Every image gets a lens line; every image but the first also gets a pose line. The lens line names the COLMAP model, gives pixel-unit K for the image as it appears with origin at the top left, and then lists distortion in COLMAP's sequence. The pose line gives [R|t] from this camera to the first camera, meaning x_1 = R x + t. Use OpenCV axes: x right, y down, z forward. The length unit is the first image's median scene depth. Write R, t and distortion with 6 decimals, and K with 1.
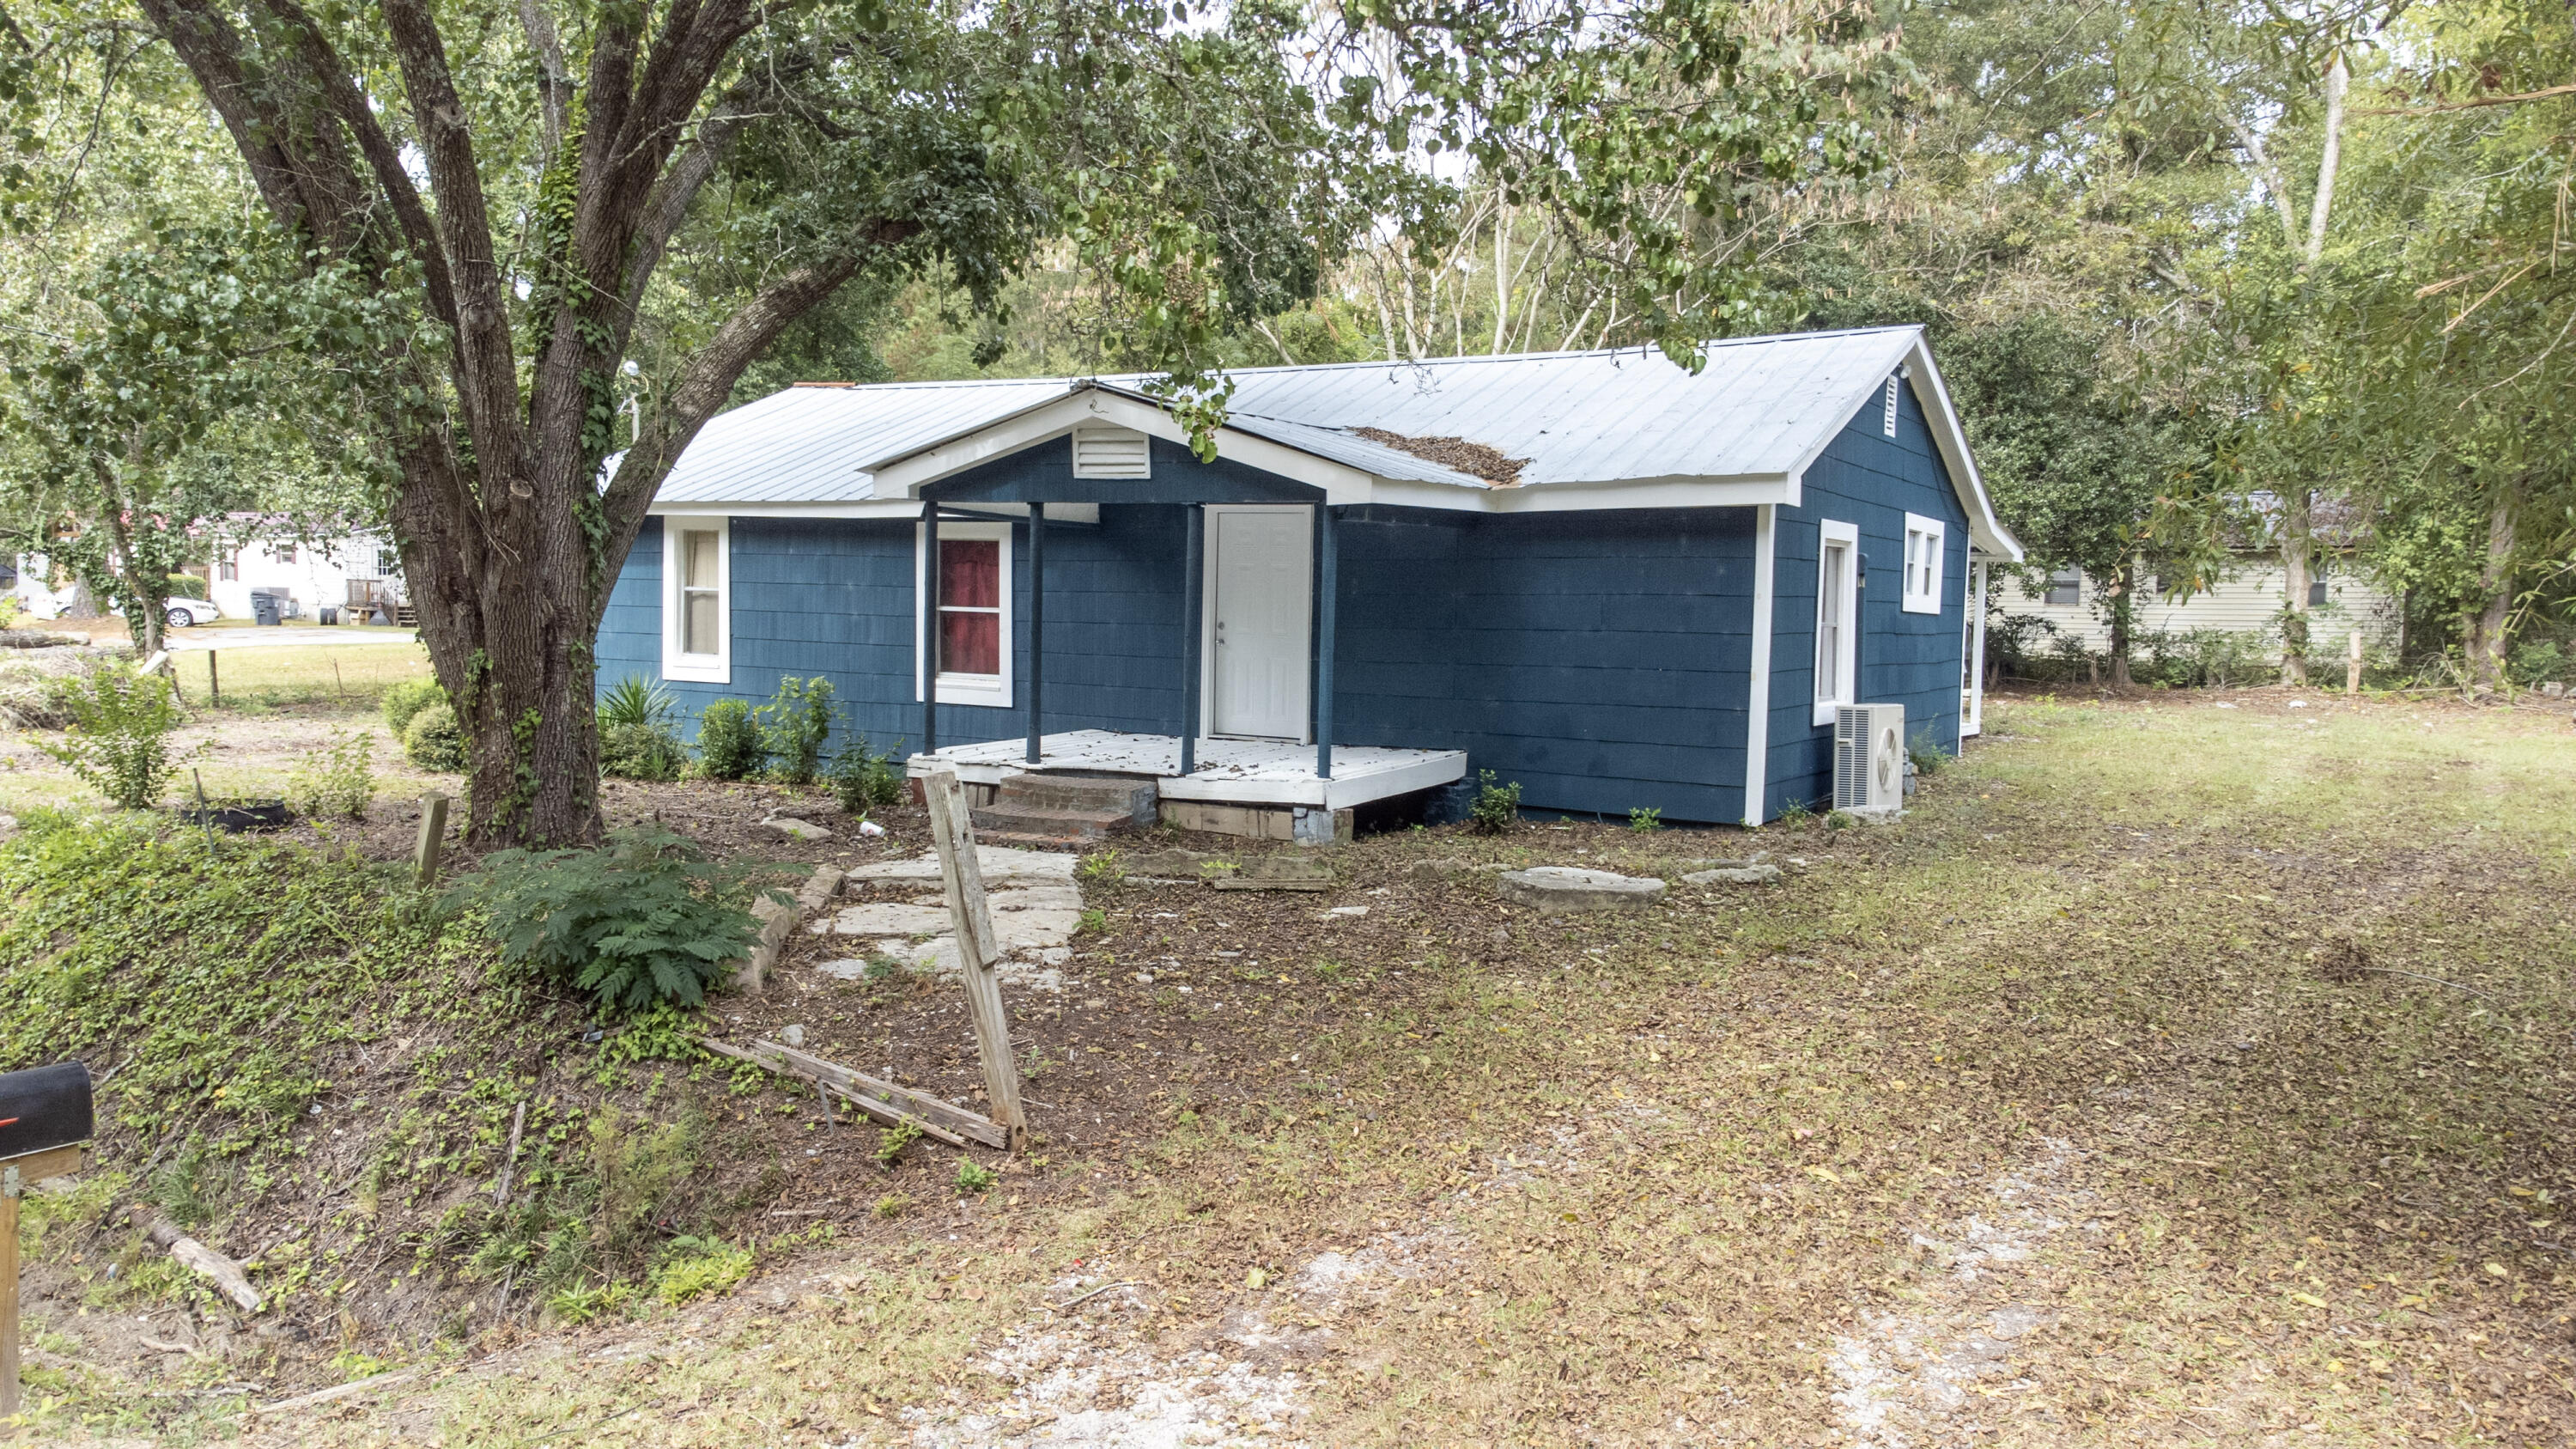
lens RADIAL K [[1819.5, 0, 1288.0], [0, 1819.5, 724.5], [0, 0, 1]] dist [0.005803, 0.076767]
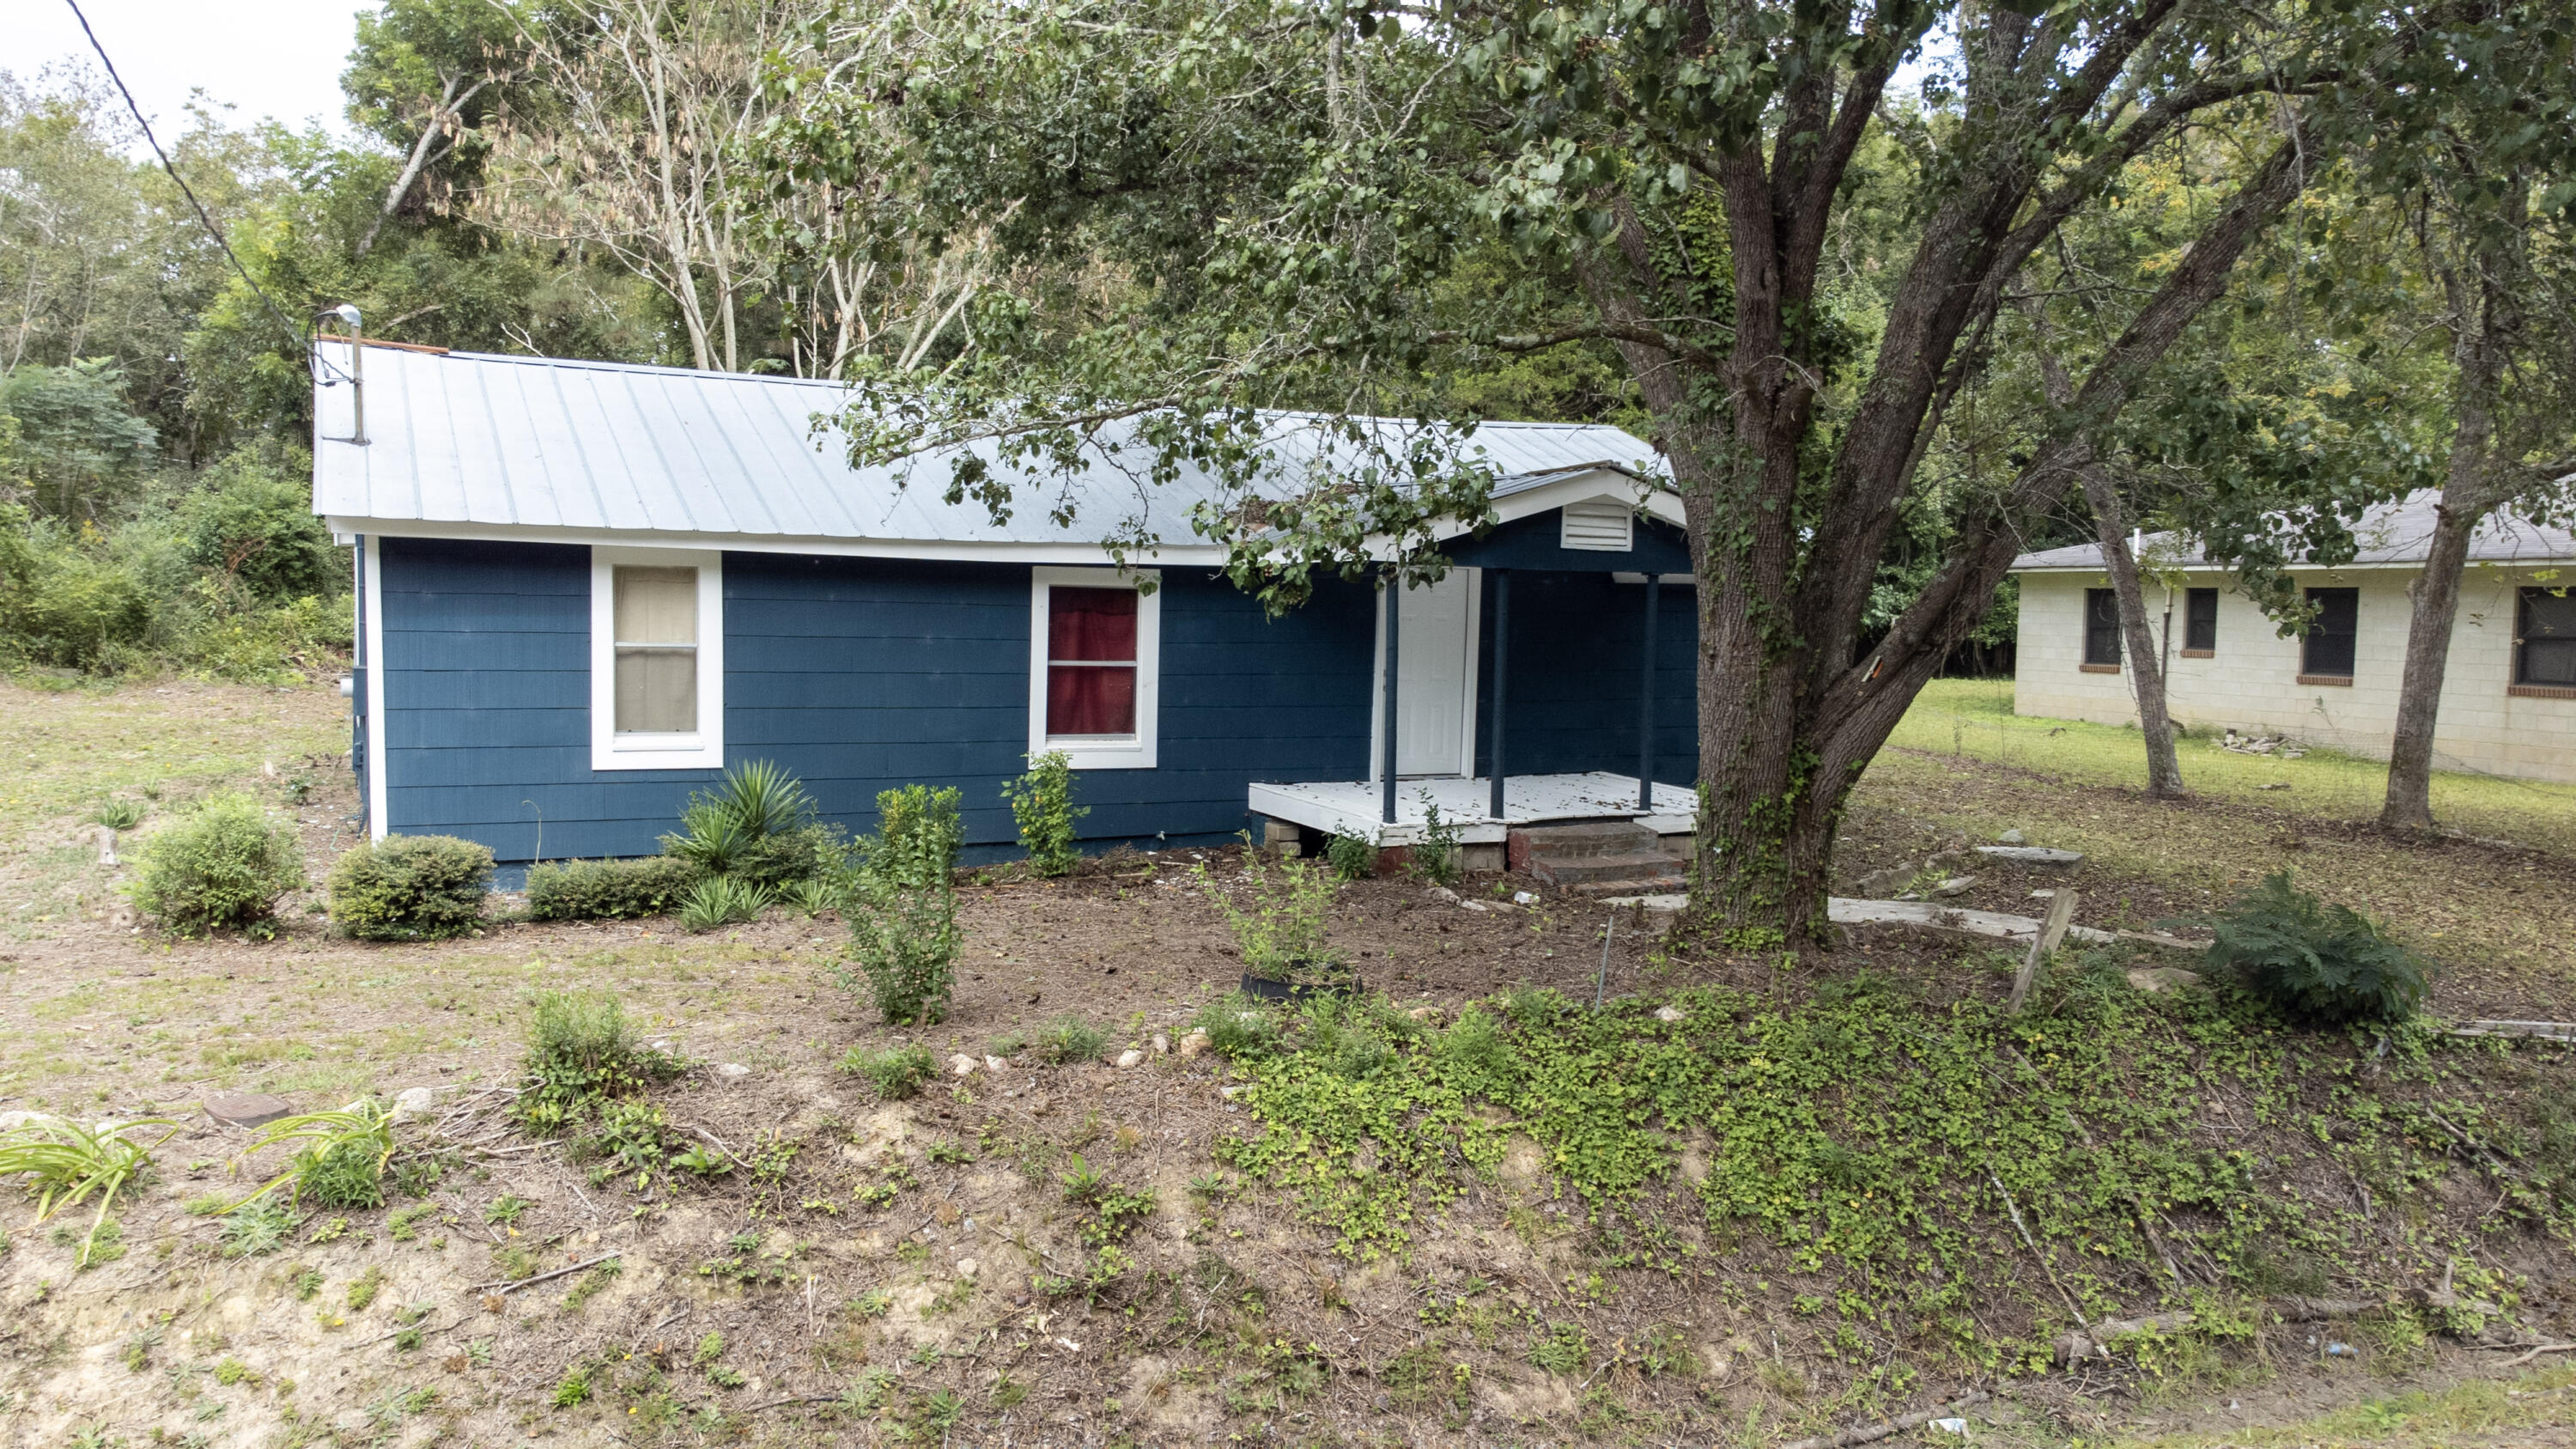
lens RADIAL K [[1819.5, 0, 1288.0], [0, 1819.5, 724.5], [0, 0, 1]] dist [0.005803, 0.076767]
pose [[0.595496, -0.066367, 0.800613, -1.387116], [0.050370, 0.997705, 0.045239, -0.113970], [-0.801778, 0.013387, 0.597472, 0.635402]]
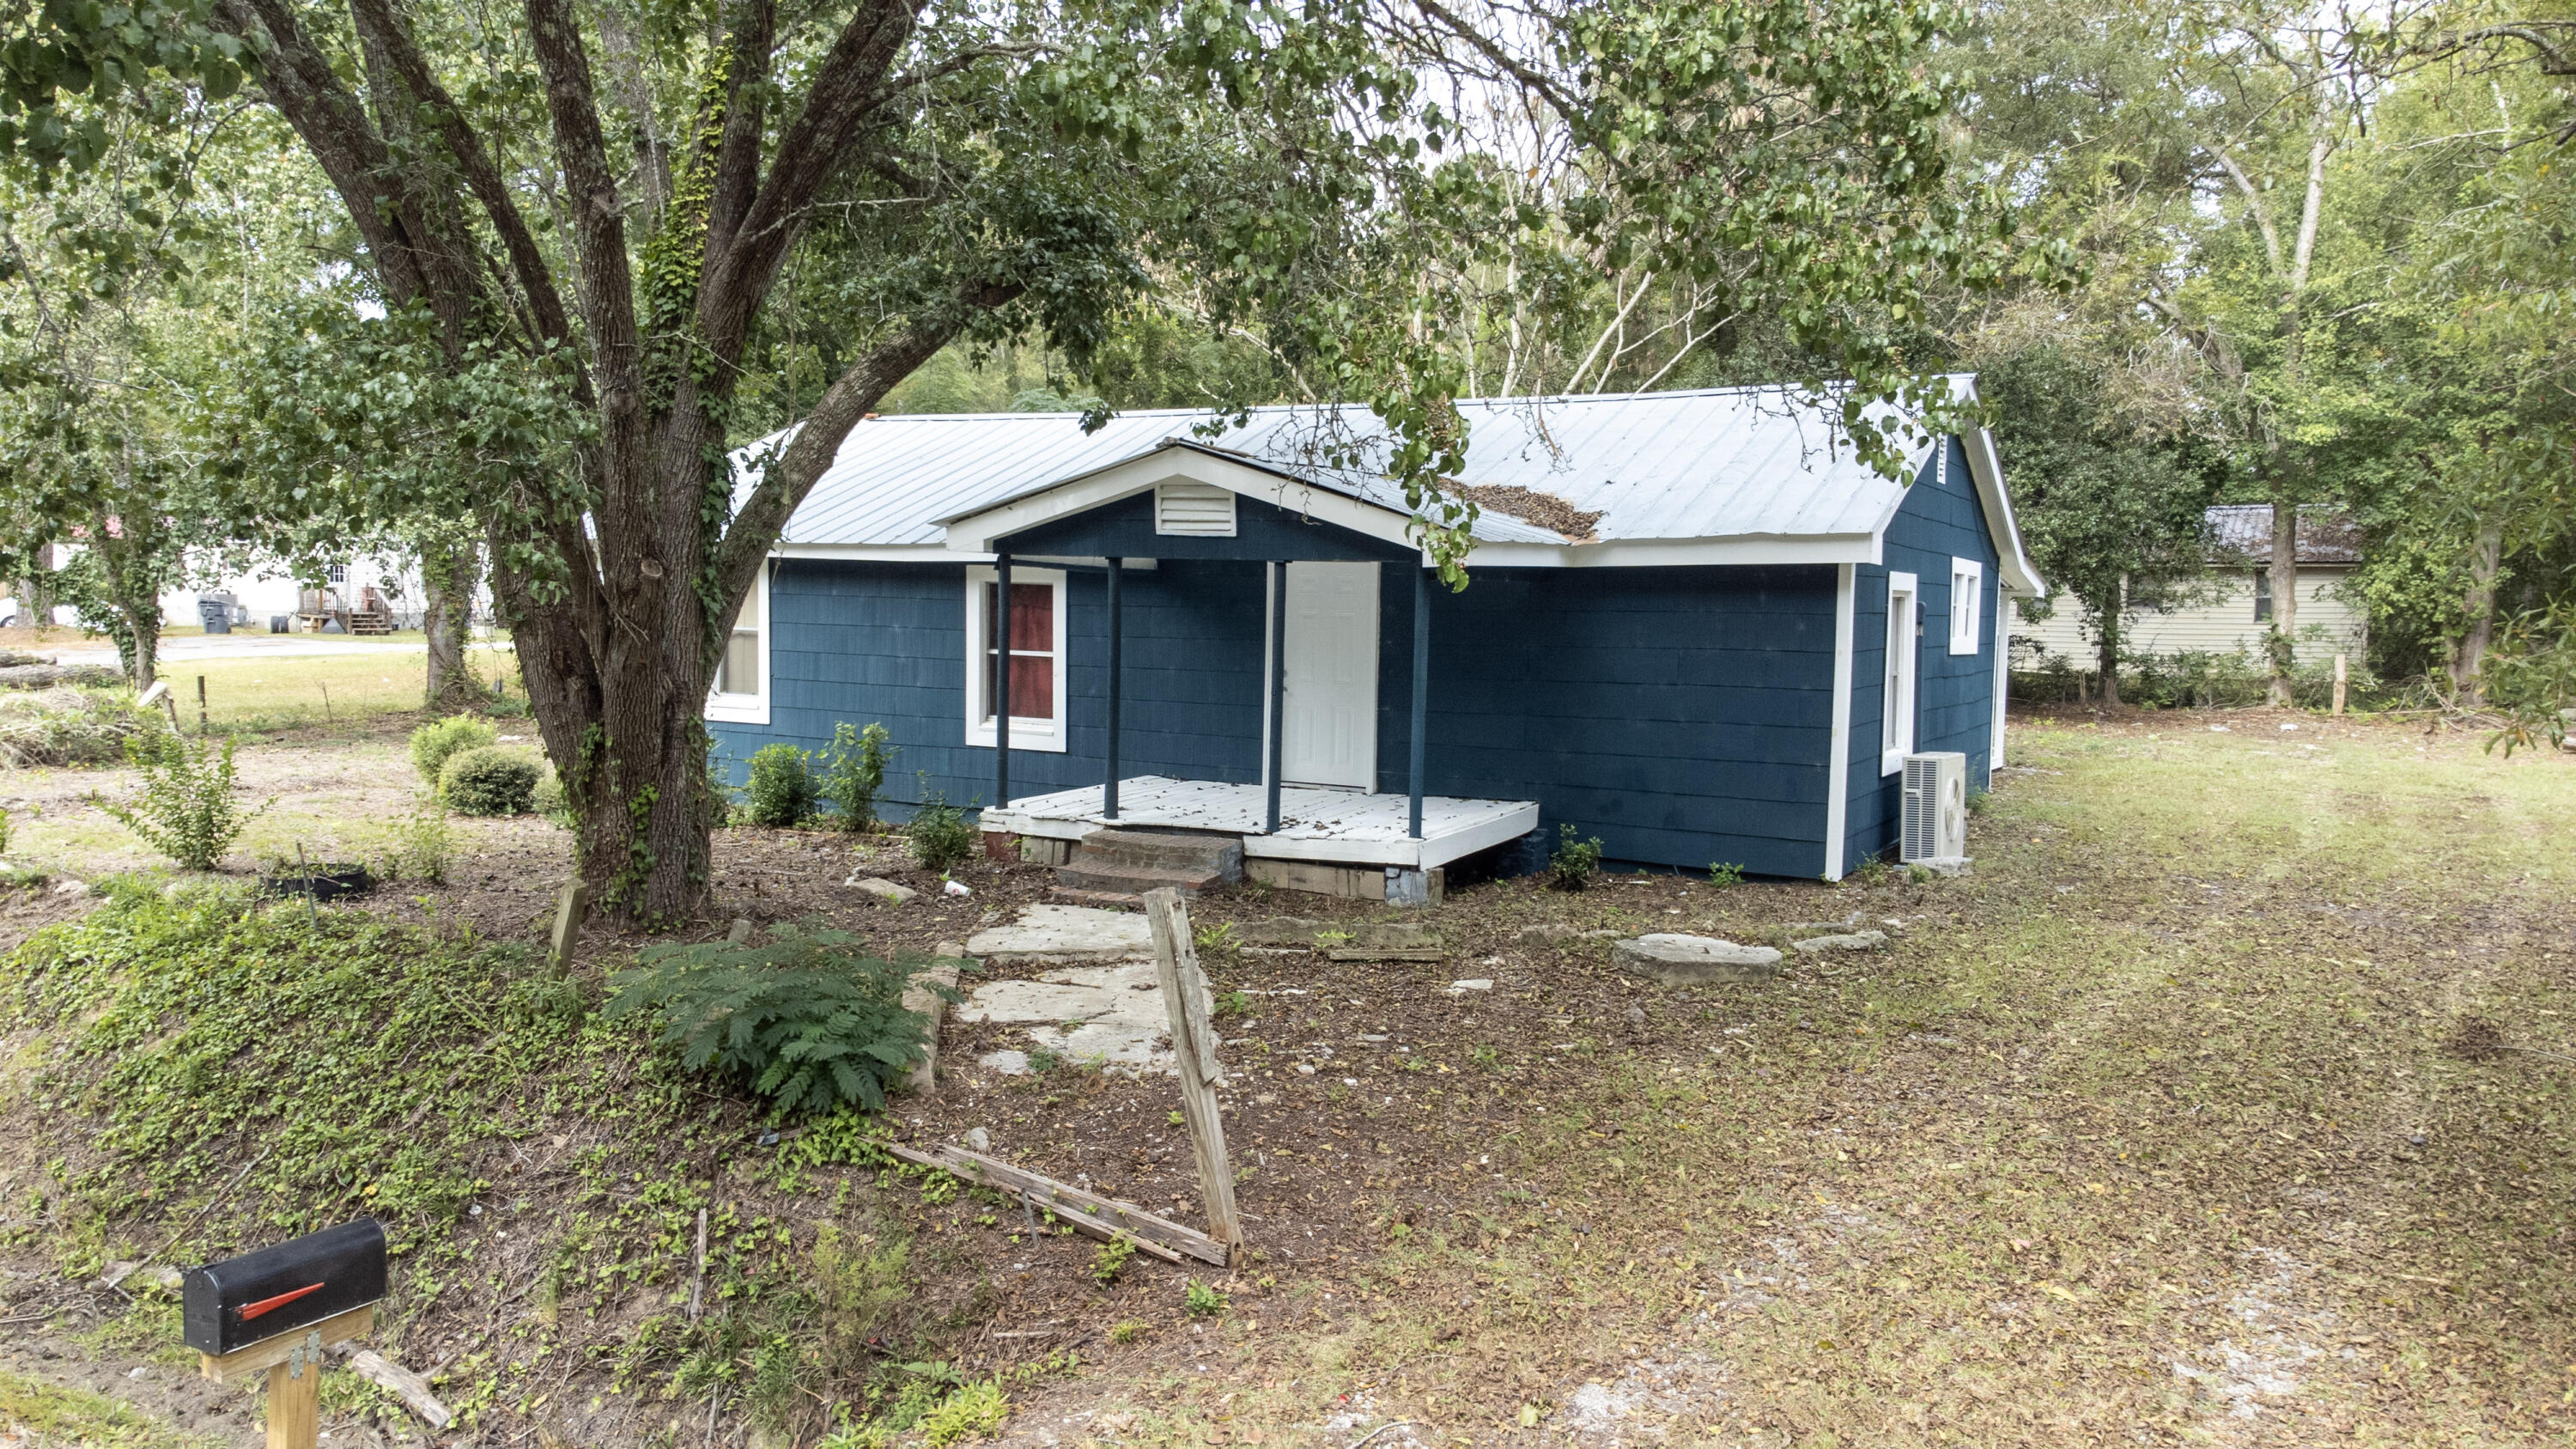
lens RADIAL K [[1819.5, 0, 1288.0], [0, 1819.5, 724.5], [0, 0, 1]] dist [0.005803, 0.076767]
pose [[0.999533, -0.001983, 0.030484, -0.098327], [0.001938, 0.999997, 0.001477, -0.042079], [-0.030486, -0.001417, 0.999534, 0.002253]]
